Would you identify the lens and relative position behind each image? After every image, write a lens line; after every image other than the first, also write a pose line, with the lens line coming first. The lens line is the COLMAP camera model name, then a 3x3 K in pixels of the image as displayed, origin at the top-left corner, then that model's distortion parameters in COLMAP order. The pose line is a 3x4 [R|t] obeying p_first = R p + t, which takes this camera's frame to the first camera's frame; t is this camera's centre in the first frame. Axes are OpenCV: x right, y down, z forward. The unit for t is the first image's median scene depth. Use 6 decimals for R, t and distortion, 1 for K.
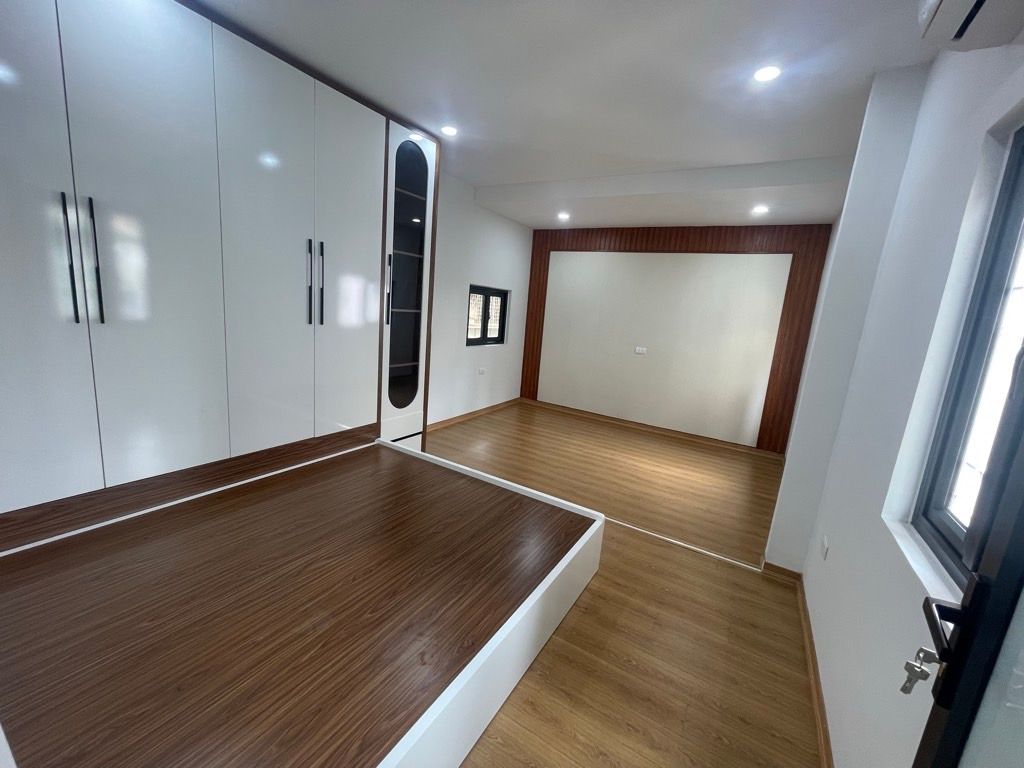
lens RADIAL K [[413.8, 0, 510.8], [0, 413.8, 381.7], [0, 0, 1]] dist [-0.002747, 0.000822]
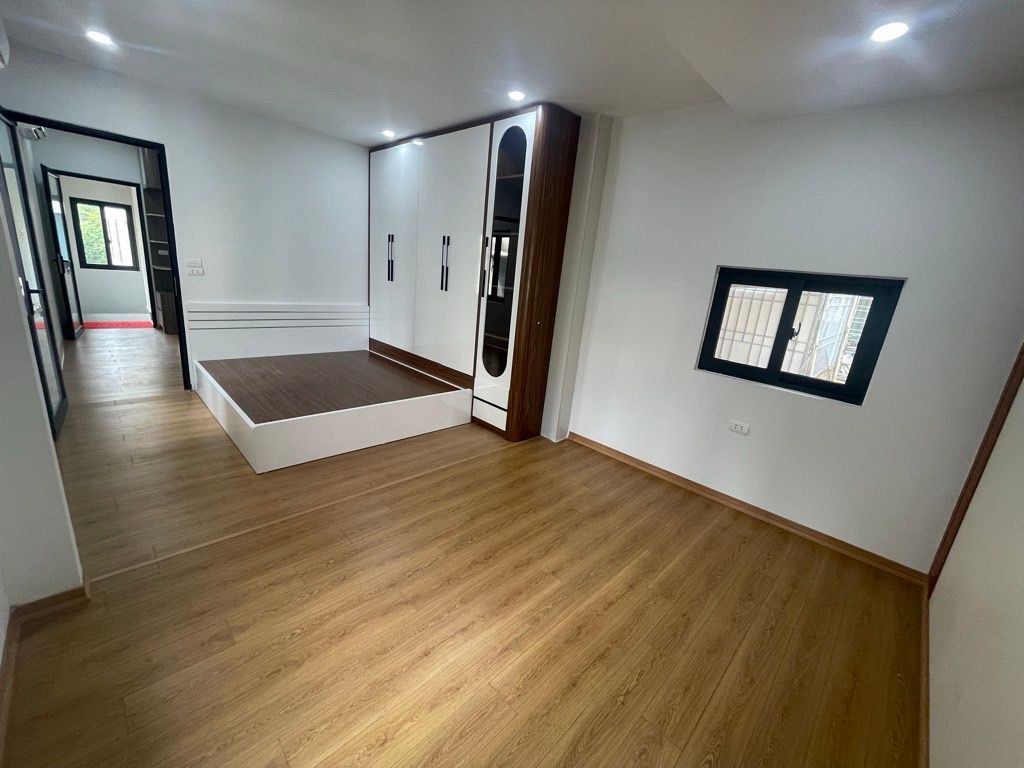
lens RADIAL K [[413.8, 0, 509.6], [0, 413.8, 381.6], [0, 0, 1]] dist [-0.002747, 0.000822]
pose [[-0.219622, 0.149560, -0.964053, 0.603210], [-0.291265, 0.933059, 0.211105, -0.128283], [0.931091, 0.327158, -0.161359, 0.935643]]
